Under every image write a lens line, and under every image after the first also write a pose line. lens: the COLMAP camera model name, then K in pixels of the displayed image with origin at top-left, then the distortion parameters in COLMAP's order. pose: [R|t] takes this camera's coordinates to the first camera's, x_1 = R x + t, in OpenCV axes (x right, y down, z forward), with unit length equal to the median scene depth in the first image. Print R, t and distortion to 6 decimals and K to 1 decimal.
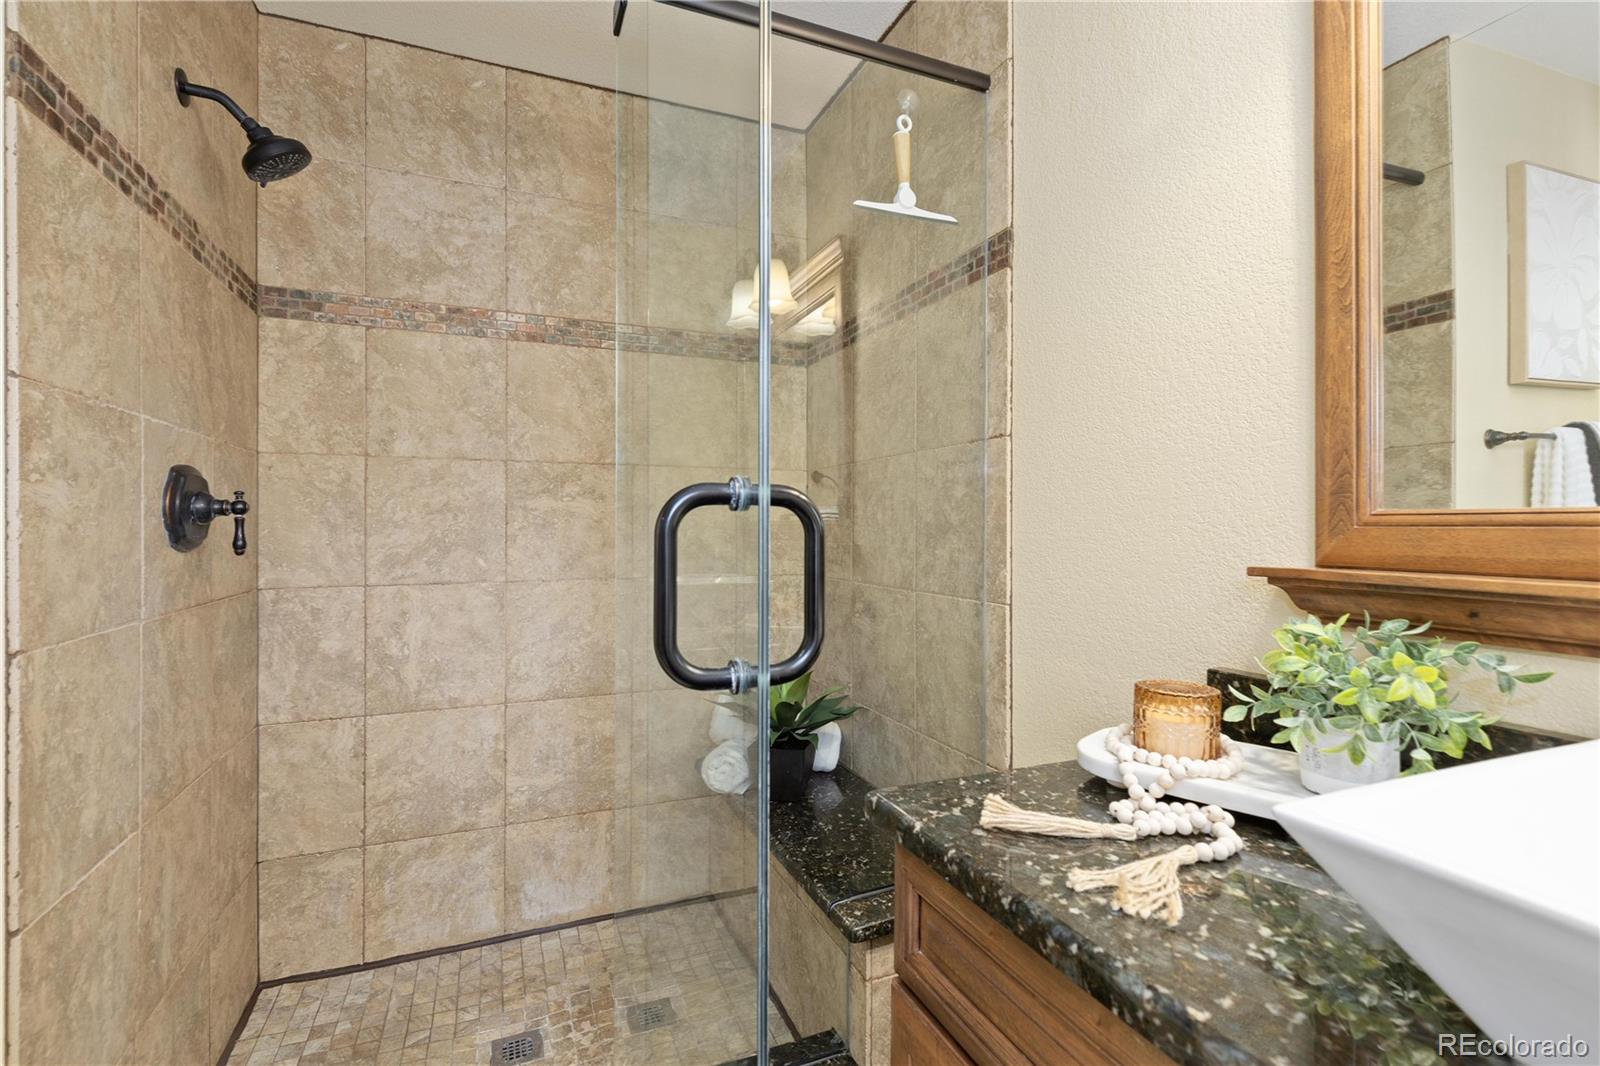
lens RADIAL K [[732.0, 0, 801.2], [0, 732.0, 527.6], [0, 0, 1]] dist [0.015258, -0.000478]
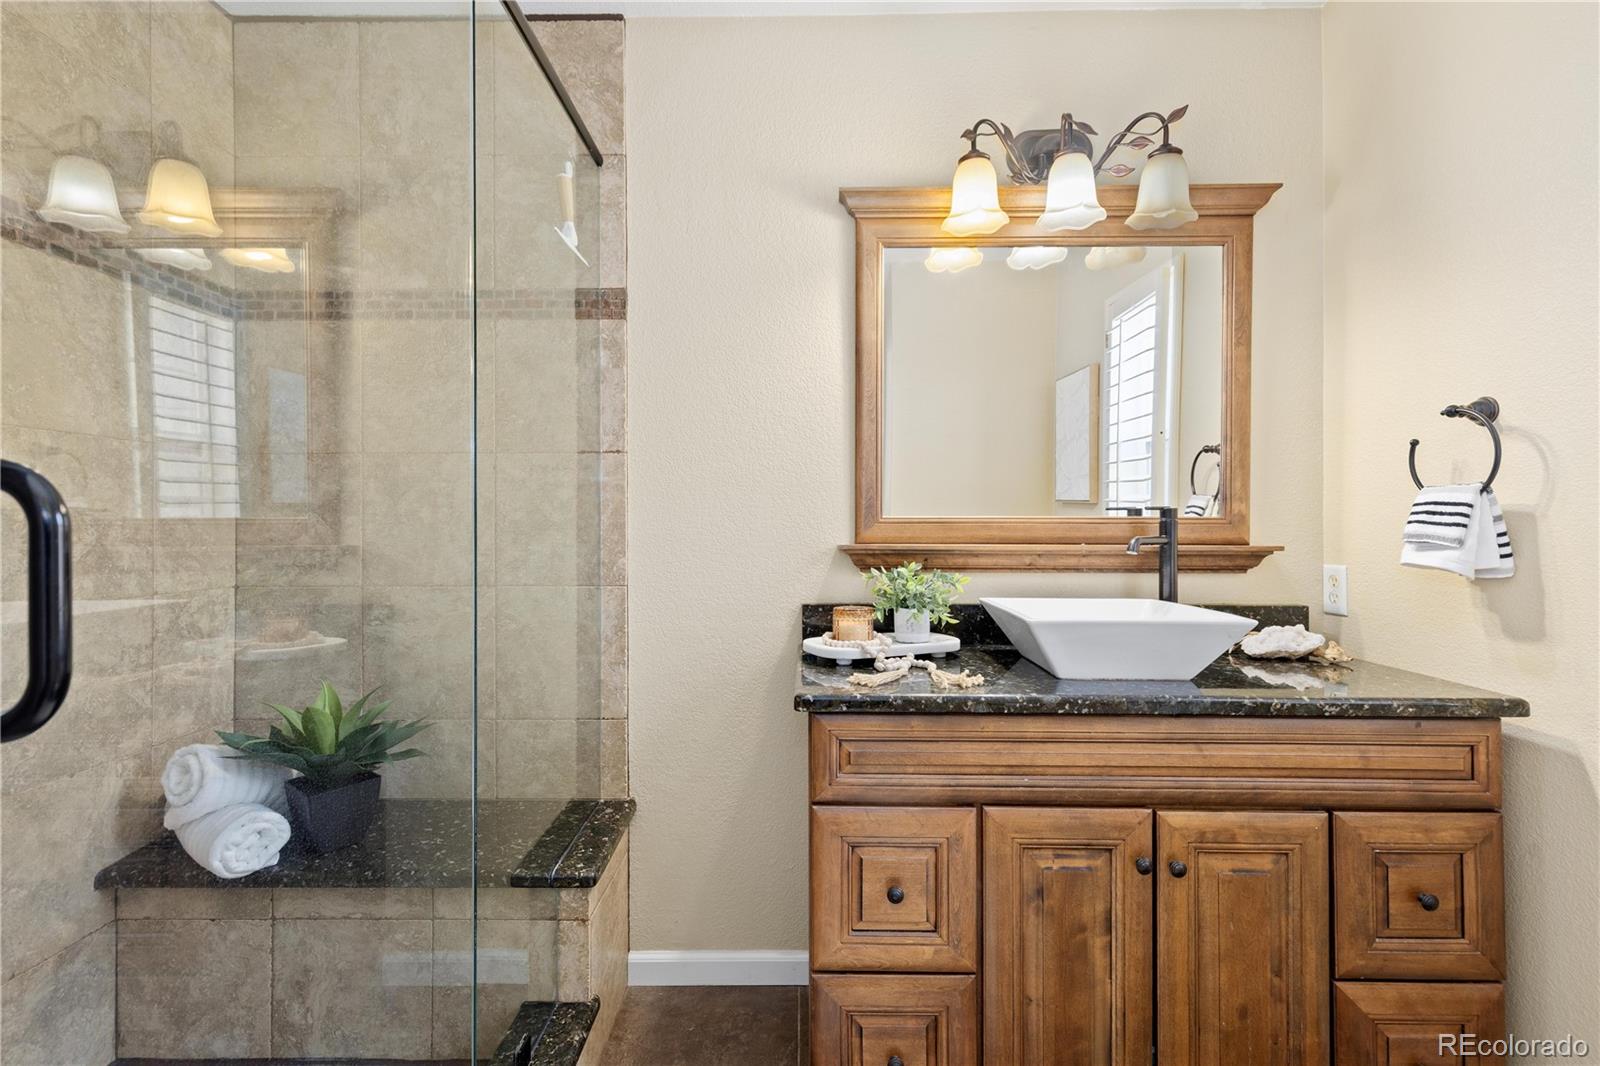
lens RADIAL K [[732.0, 0, 800.7], [0, 732.0, 527.2], [0, 0, 1]] dist [0.015258, -0.000478]
pose [[0.395743, -0.004861, 0.918348, -0.702350], [0.003040, 0.999987, 0.003983, -0.000393], [-0.918356, 0.001216, 0.395753, 0.203026]]
